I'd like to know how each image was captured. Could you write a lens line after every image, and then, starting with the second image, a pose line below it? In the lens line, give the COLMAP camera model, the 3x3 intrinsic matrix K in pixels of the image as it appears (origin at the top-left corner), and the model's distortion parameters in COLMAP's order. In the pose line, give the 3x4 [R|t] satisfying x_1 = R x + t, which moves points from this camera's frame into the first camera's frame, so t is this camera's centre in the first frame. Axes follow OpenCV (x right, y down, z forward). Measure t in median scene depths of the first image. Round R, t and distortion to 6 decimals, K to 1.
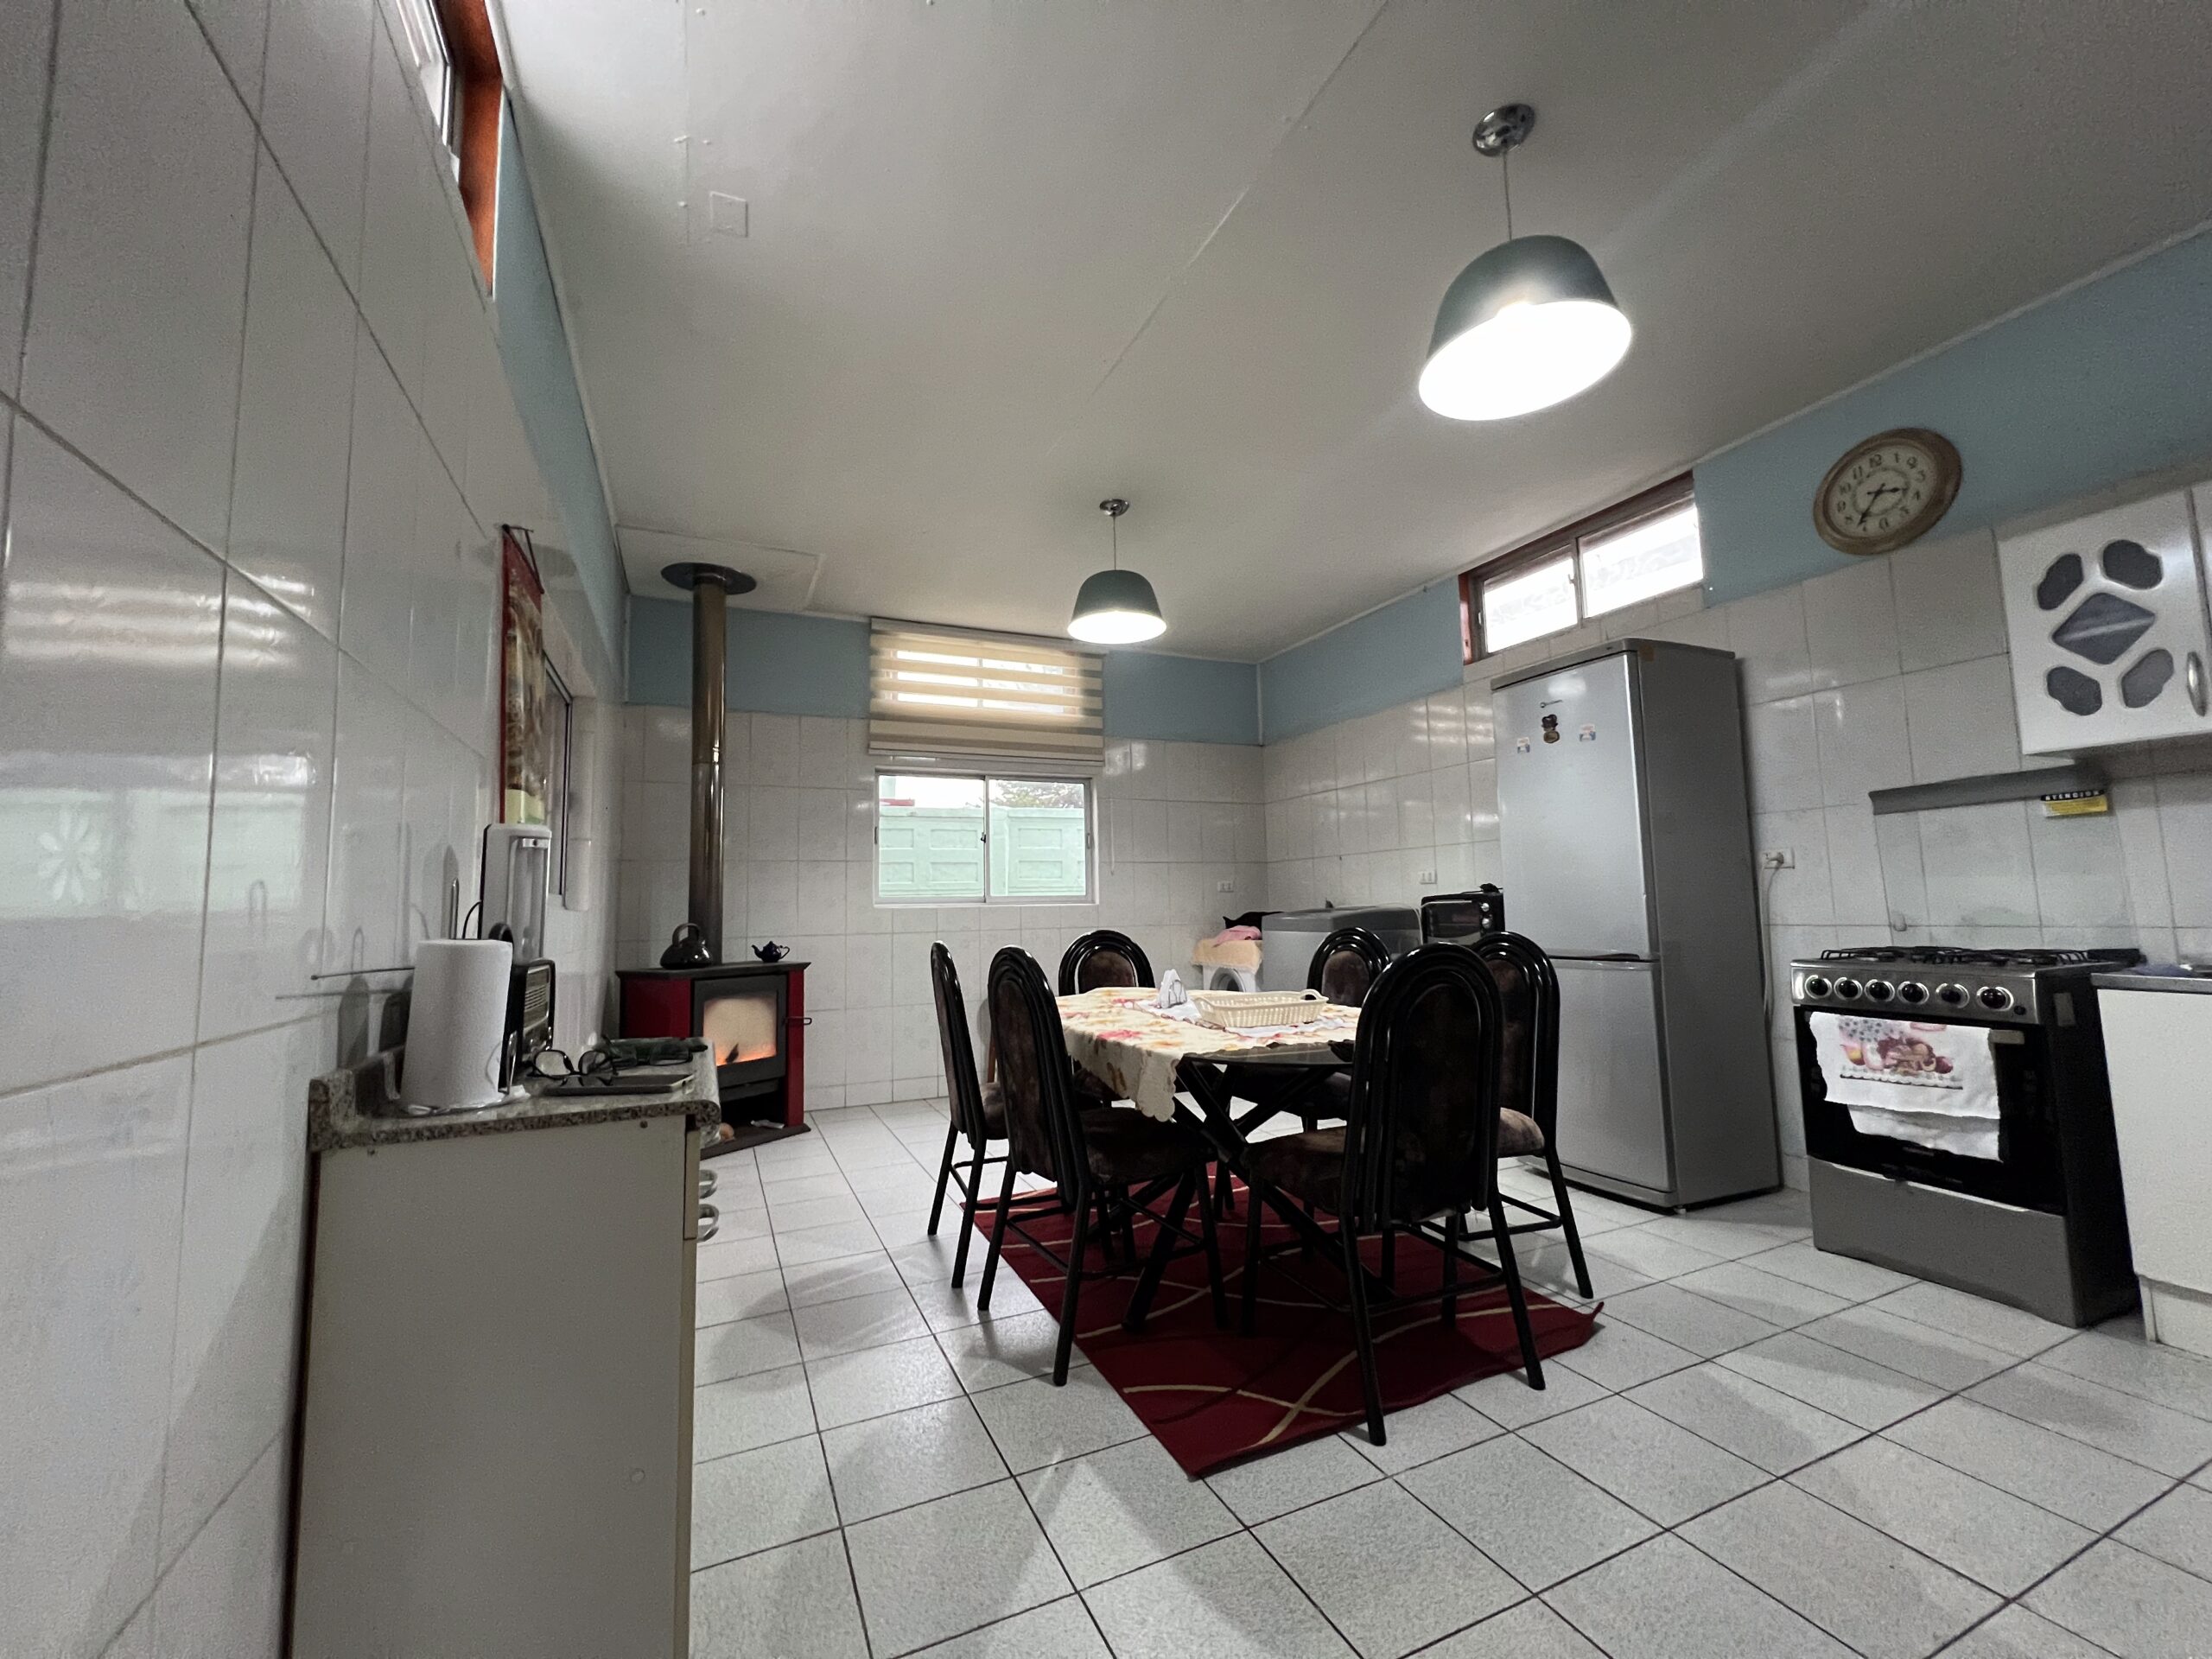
lens RADIAL K [[883.8, 0, 1097.0], [0, 883.8, 826.7], [0, 0, 1]] dist [-0.001934, 0.000581]
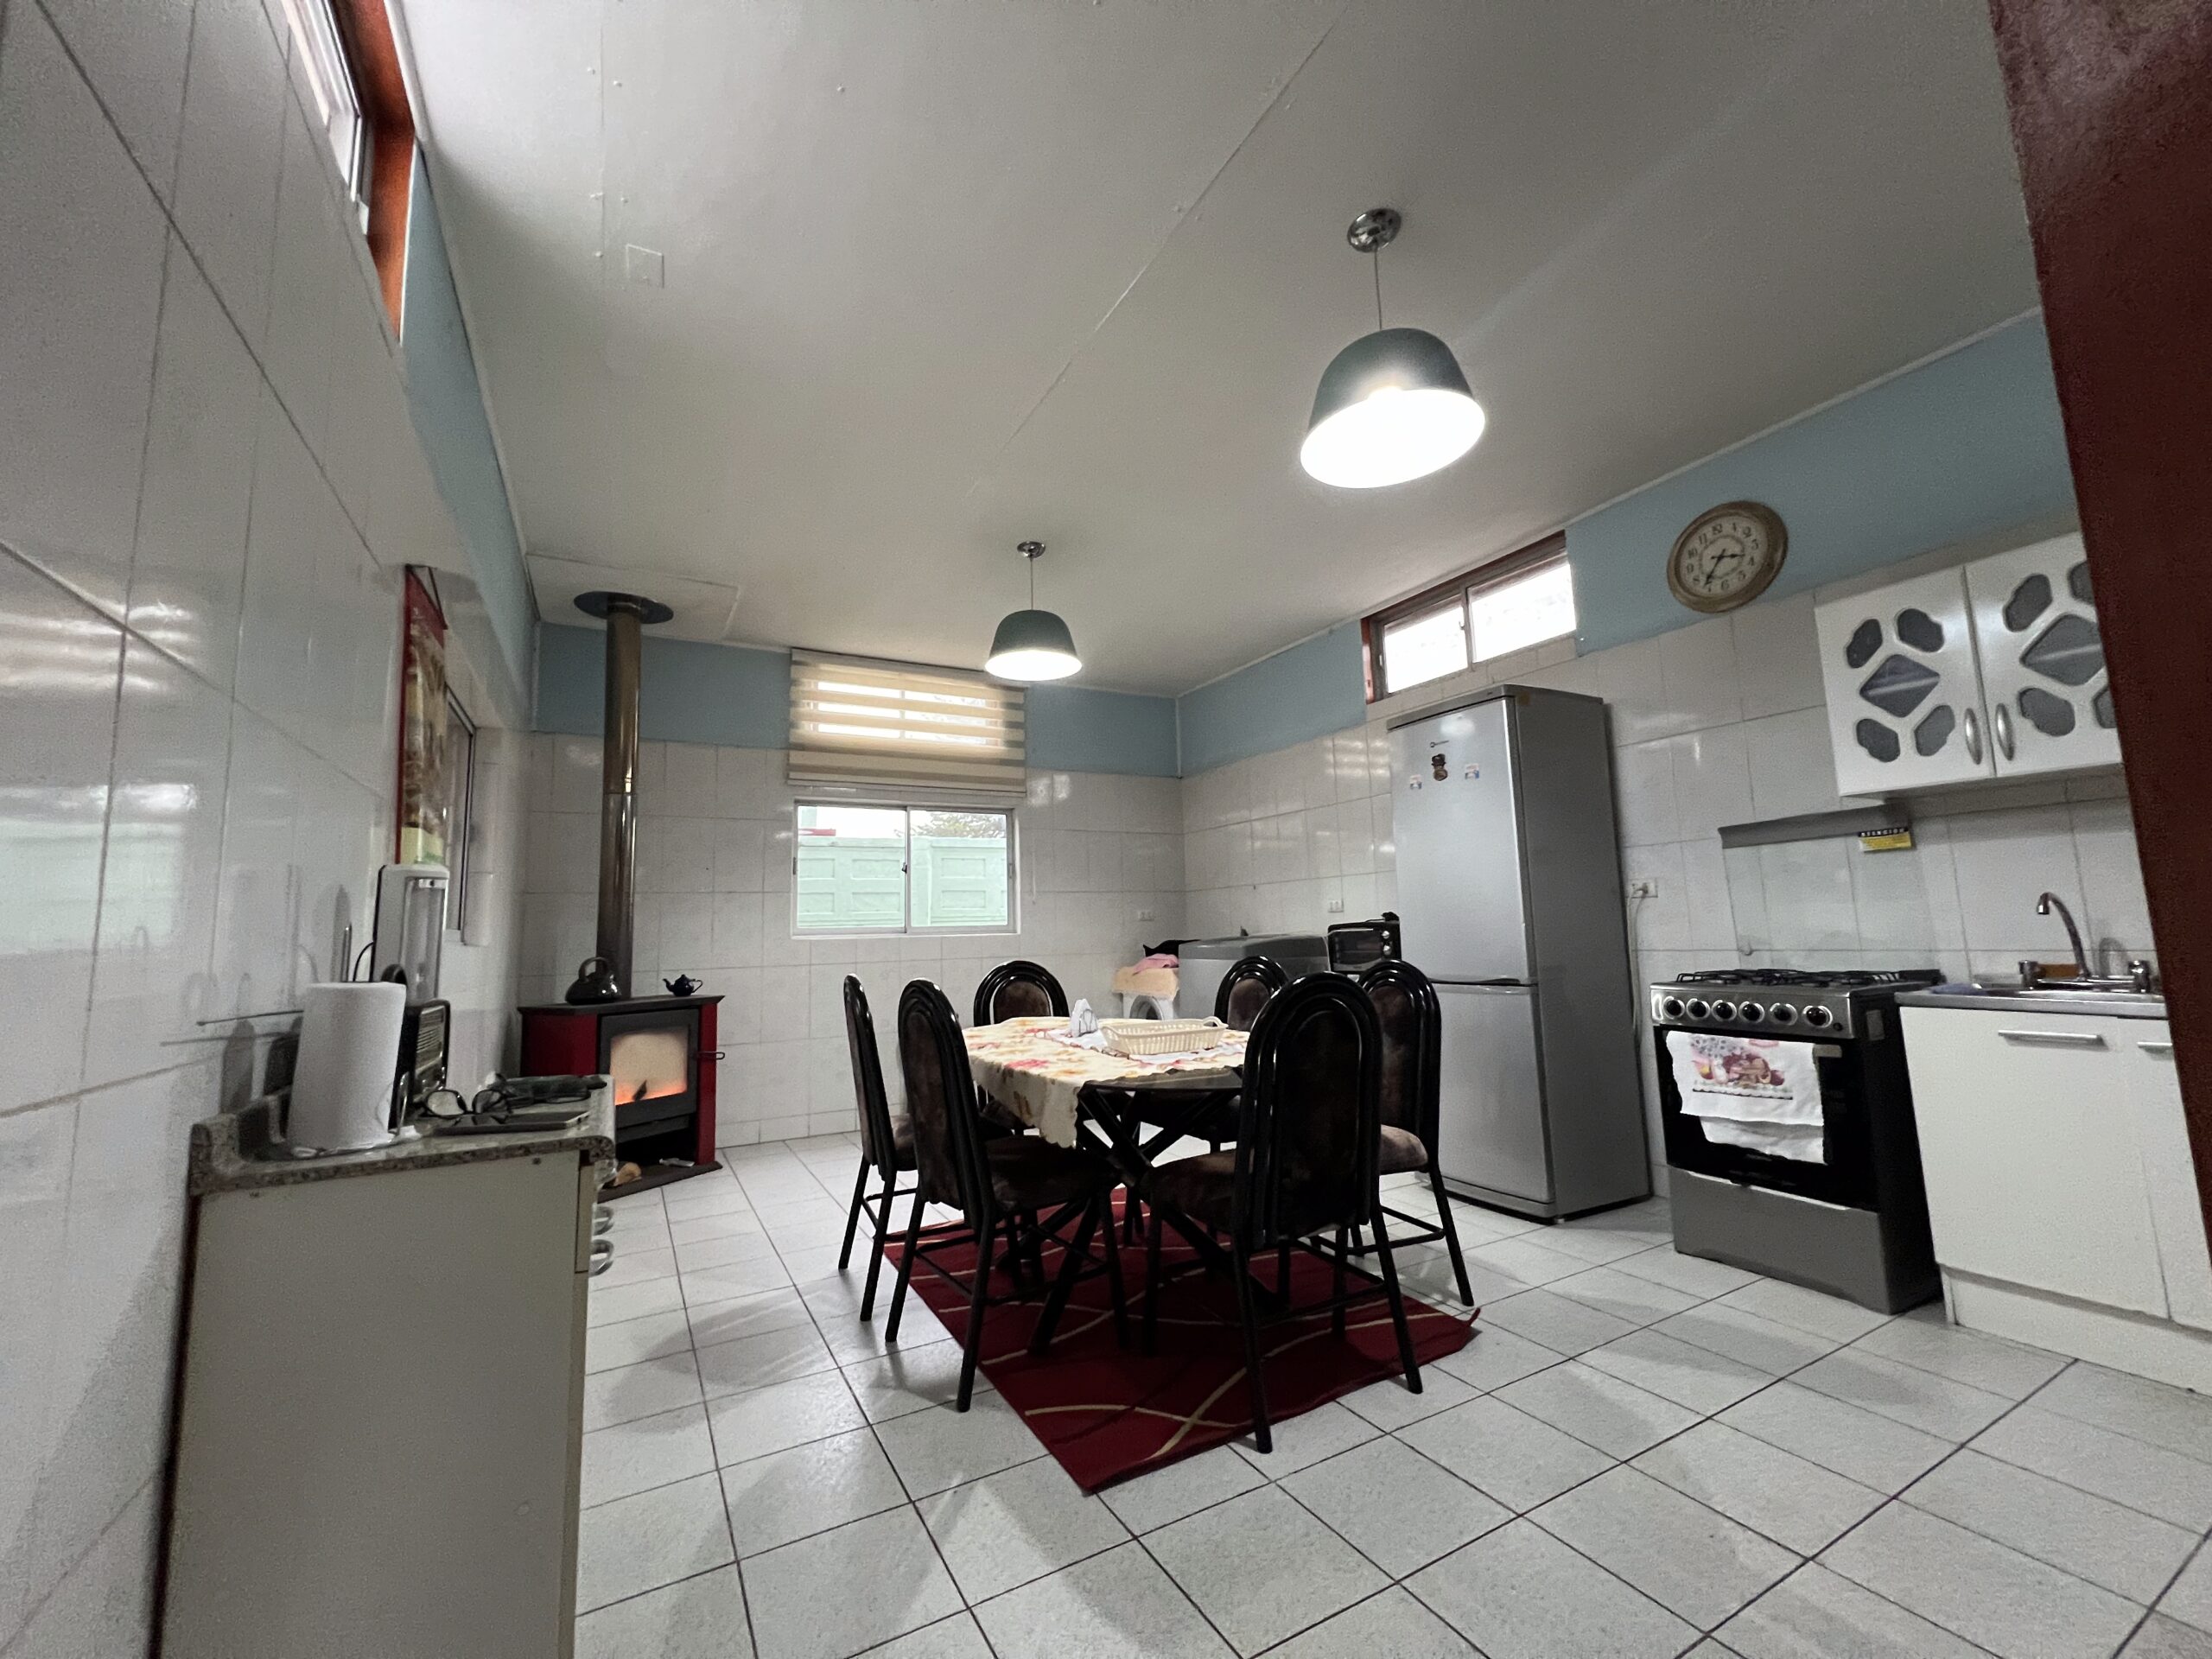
lens RADIAL K [[883.8, 0, 1097.3], [0, 883.8, 826.6], [0, 0, 1]] dist [-0.001934, 0.000581]
pose [[0.996990, 0.002016, 0.077506, 0.022561], [0.000333, 0.999541, -0.030281, -0.008375], [-0.077531, 0.030216, 0.996532, -0.034518]]
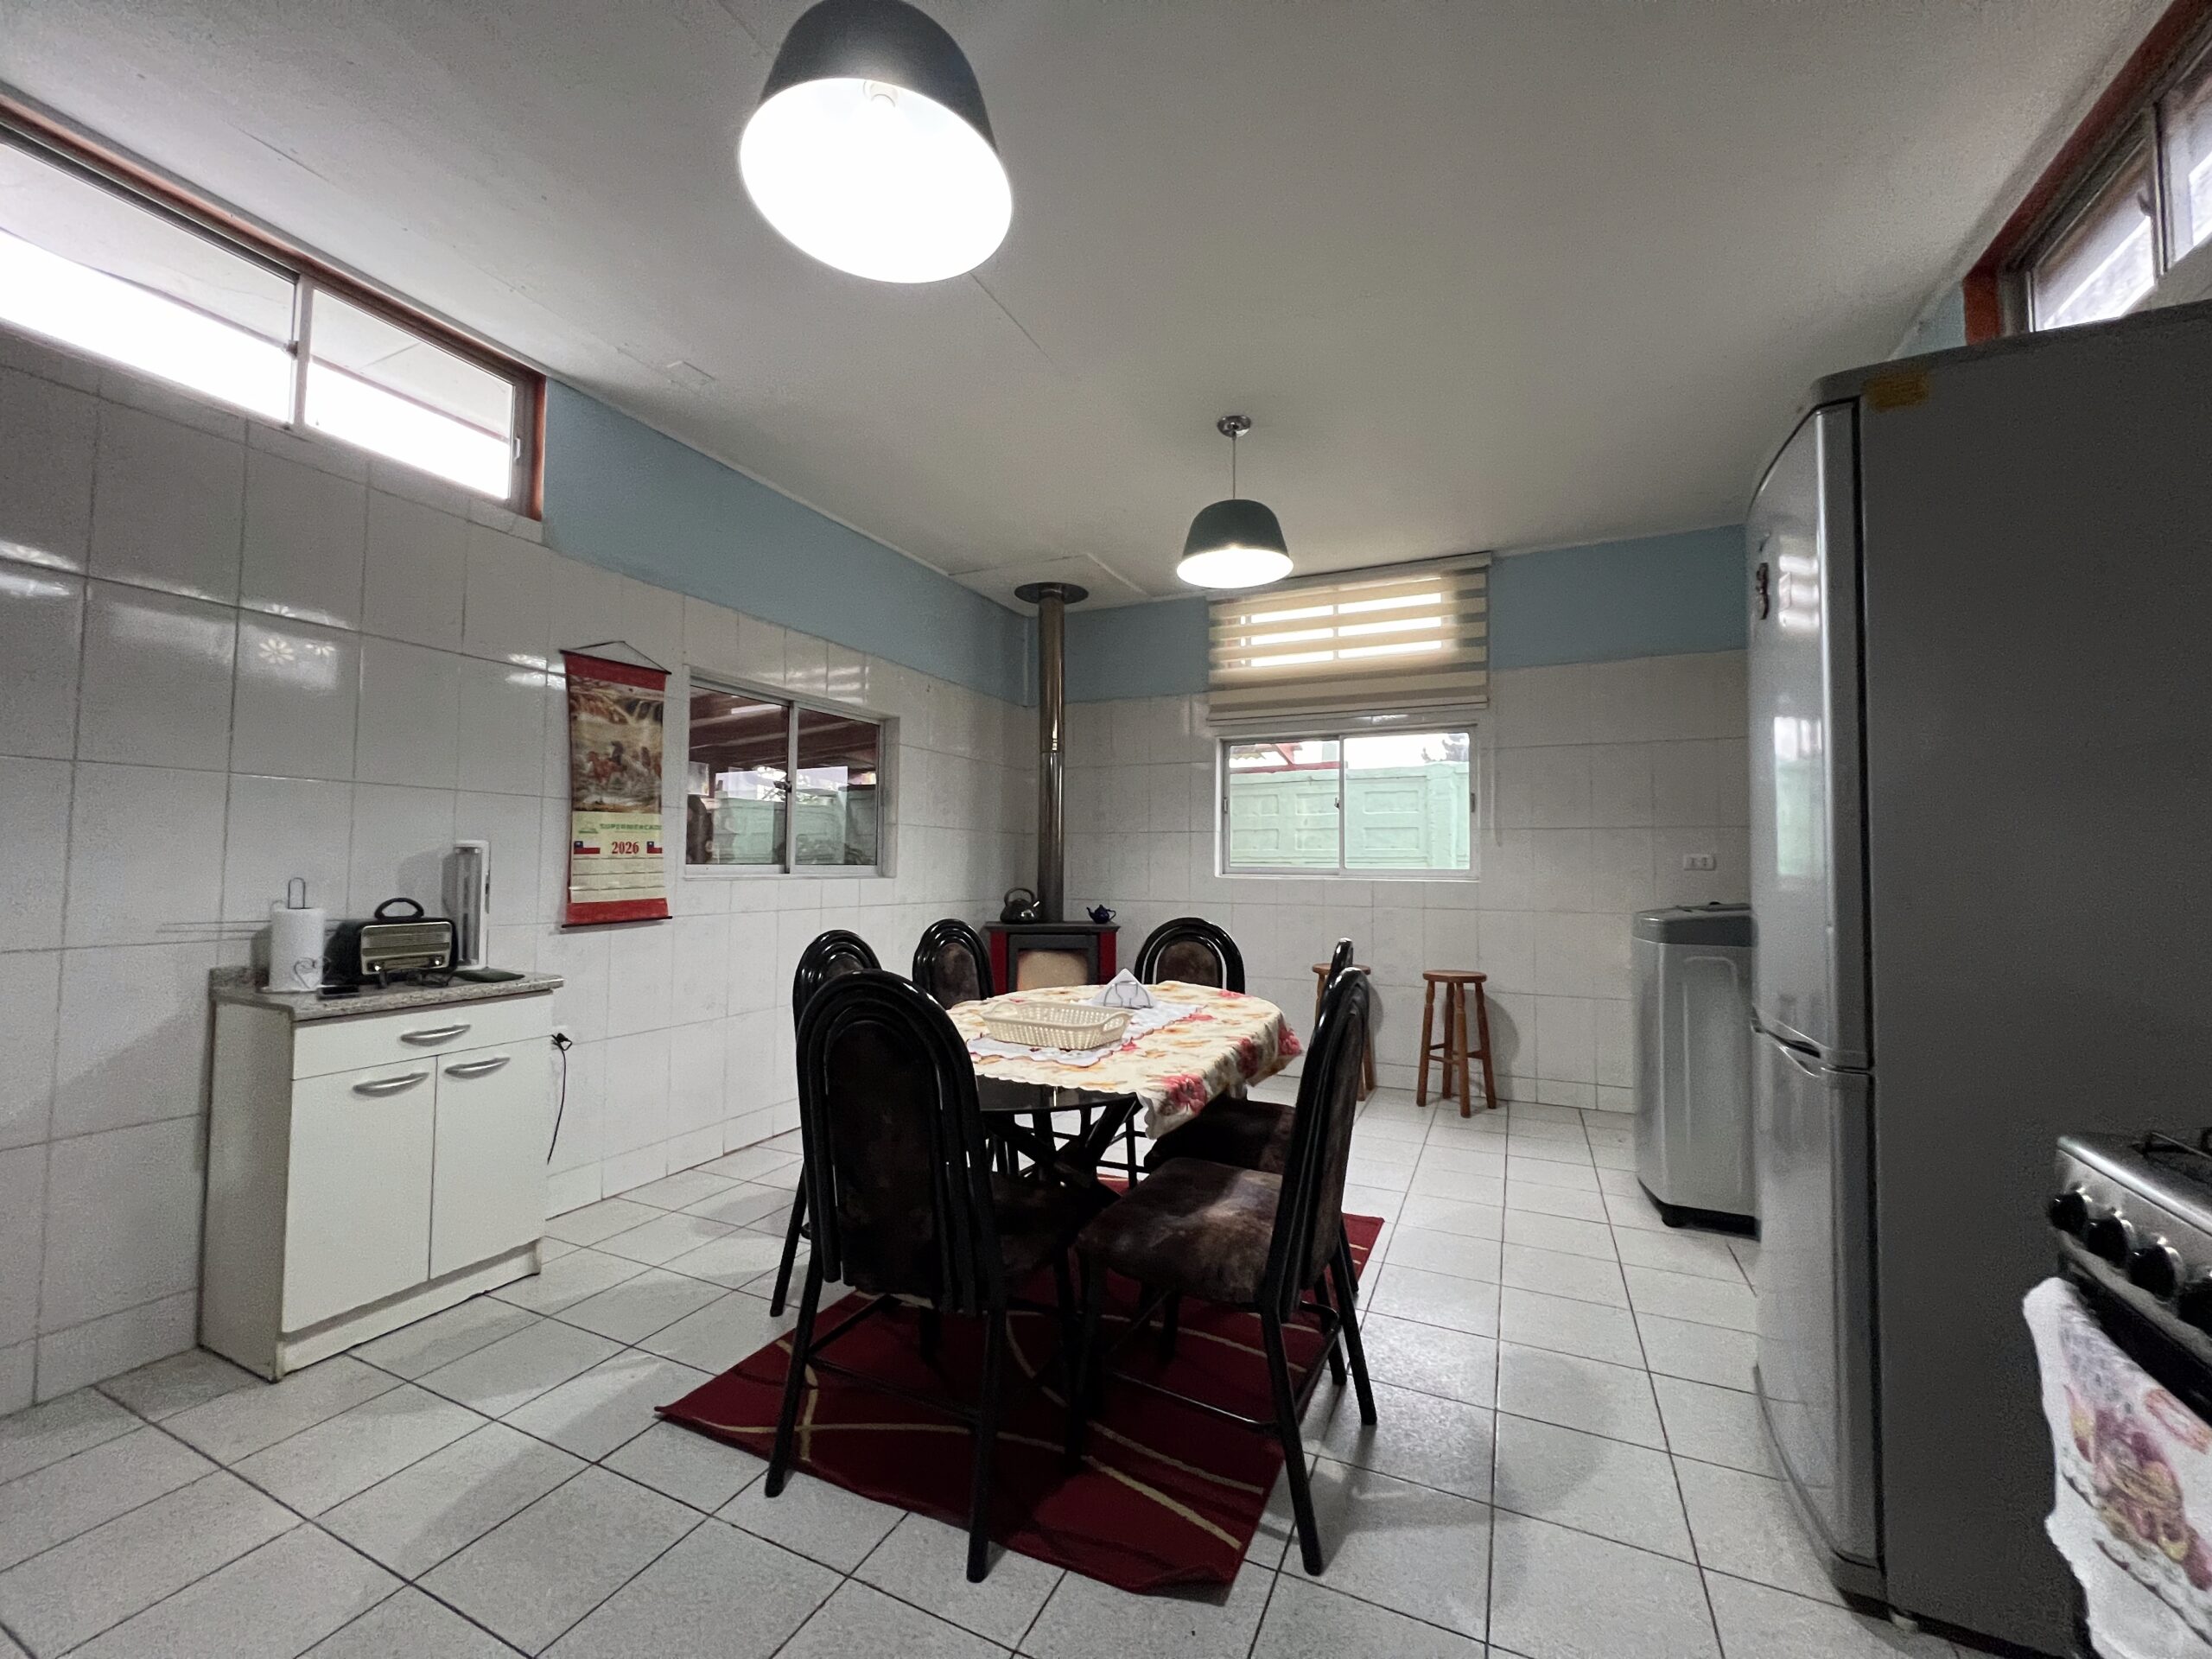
lens RADIAL K [[883.8, 0, 1097.3], [0, 883.8, 825.7], [0, 0, 1]] dist [-0.001934, 0.000581]
pose [[0.648807, -0.008996, -0.760900, 0.781271], [0.050643, 0.998224, 0.031380, -0.011598], [0.759266, -0.058893, 0.648110, 0.432248]]
